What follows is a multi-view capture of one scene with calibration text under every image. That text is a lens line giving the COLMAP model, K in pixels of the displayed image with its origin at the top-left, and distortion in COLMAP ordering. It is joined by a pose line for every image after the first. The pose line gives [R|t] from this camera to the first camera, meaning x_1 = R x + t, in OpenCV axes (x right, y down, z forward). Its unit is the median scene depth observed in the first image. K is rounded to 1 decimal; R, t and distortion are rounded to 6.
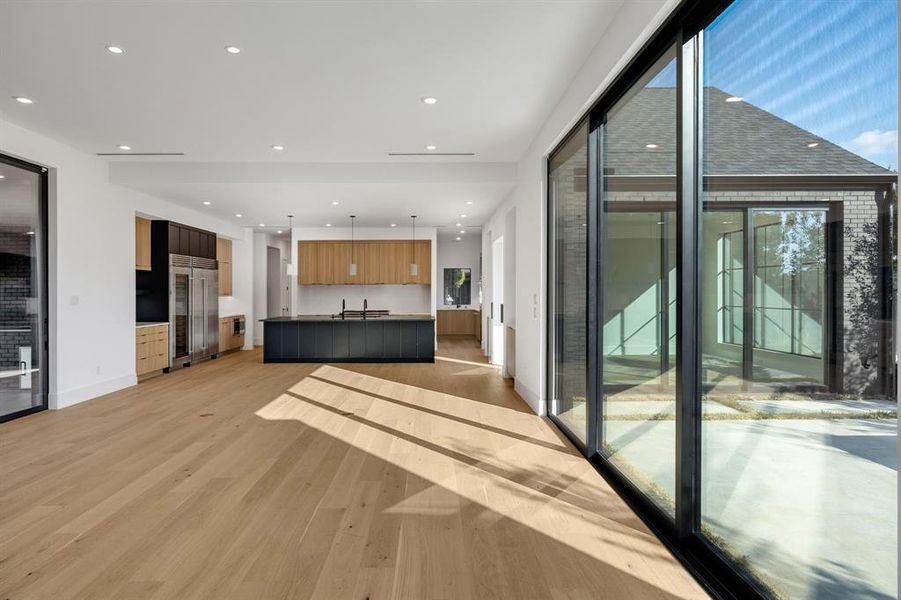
lens RADIAL K [[383.4, 0, 451.1], [0, 383.4, 296.5], [0, 0, 1]] dist [0.002426, 0.000400]
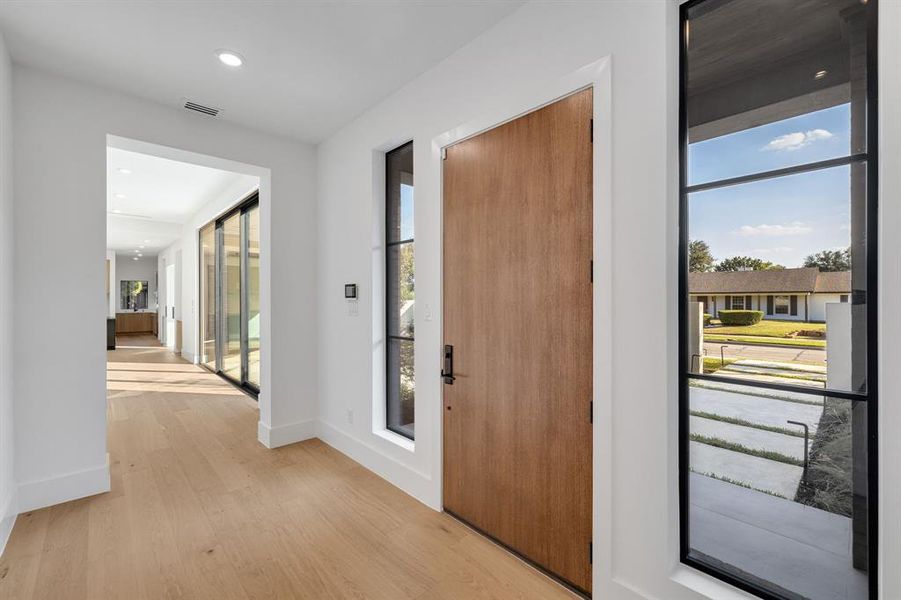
lens RADIAL K [[383.4, 0, 448.8], [0, 383.4, 300.1], [0, 0, 1]] dist [0.002426, 0.000400]
pose [[0.752072, -0.005943, 0.659054, -0.049633], [0.008542, 0.999963, -0.000730, 0.001634], [-0.659025, 0.006179, 0.752095, -0.824782]]
